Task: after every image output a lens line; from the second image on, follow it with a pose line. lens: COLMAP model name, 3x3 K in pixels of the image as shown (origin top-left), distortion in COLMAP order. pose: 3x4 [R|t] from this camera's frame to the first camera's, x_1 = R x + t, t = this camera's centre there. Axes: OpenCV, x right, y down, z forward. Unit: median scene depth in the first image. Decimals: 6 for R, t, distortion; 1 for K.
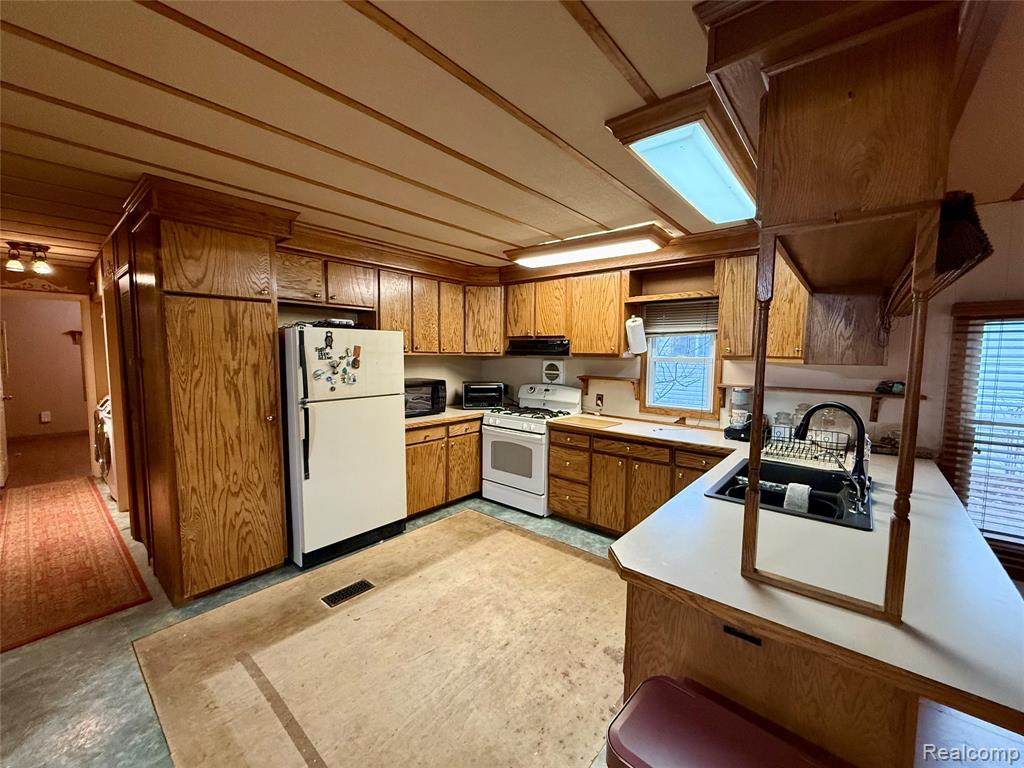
lens RADIAL K [[408.0, 0, 508.7], [0, 408.0, 382.4], [0, 0, 1]] dist [0.000248, -0.000097]
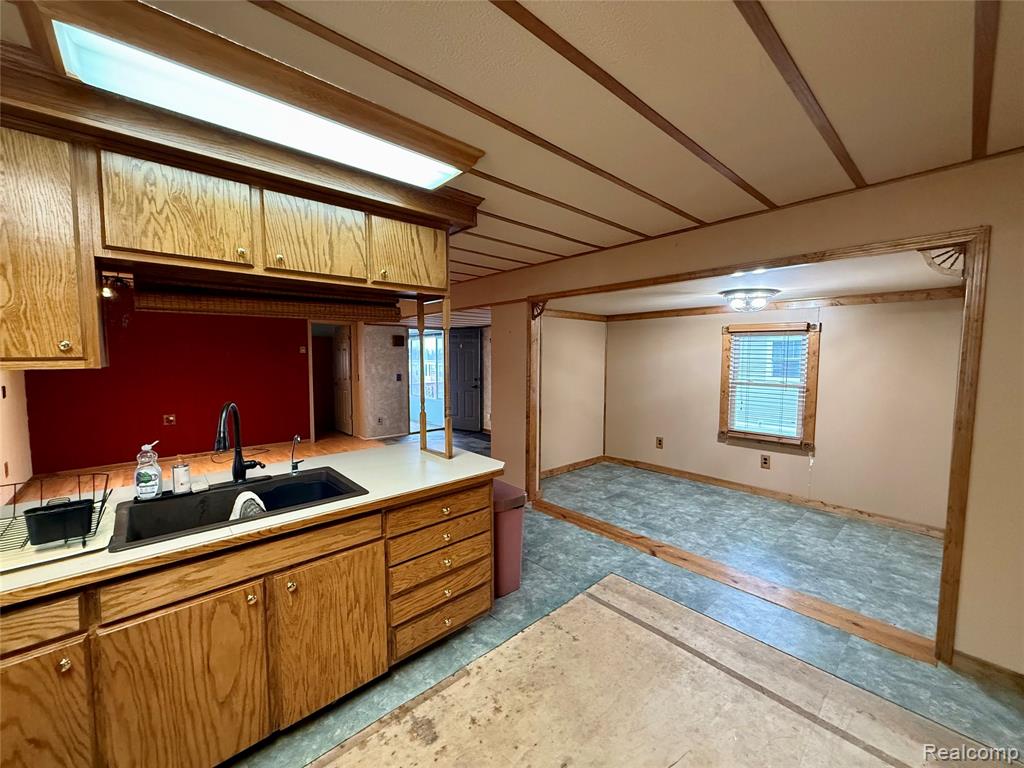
lens RADIAL K [[408.0, 0, 508.7], [0, 408.0, 382.4], [0, 0, 1]] dist [0.000248, -0.000097]
pose [[-0.991473, -0.013364, 0.129627, 0.004583], [0.005130, 0.989954, 0.141296, -0.069681], [-0.130213, 0.140756, -0.981444, 0.983315]]
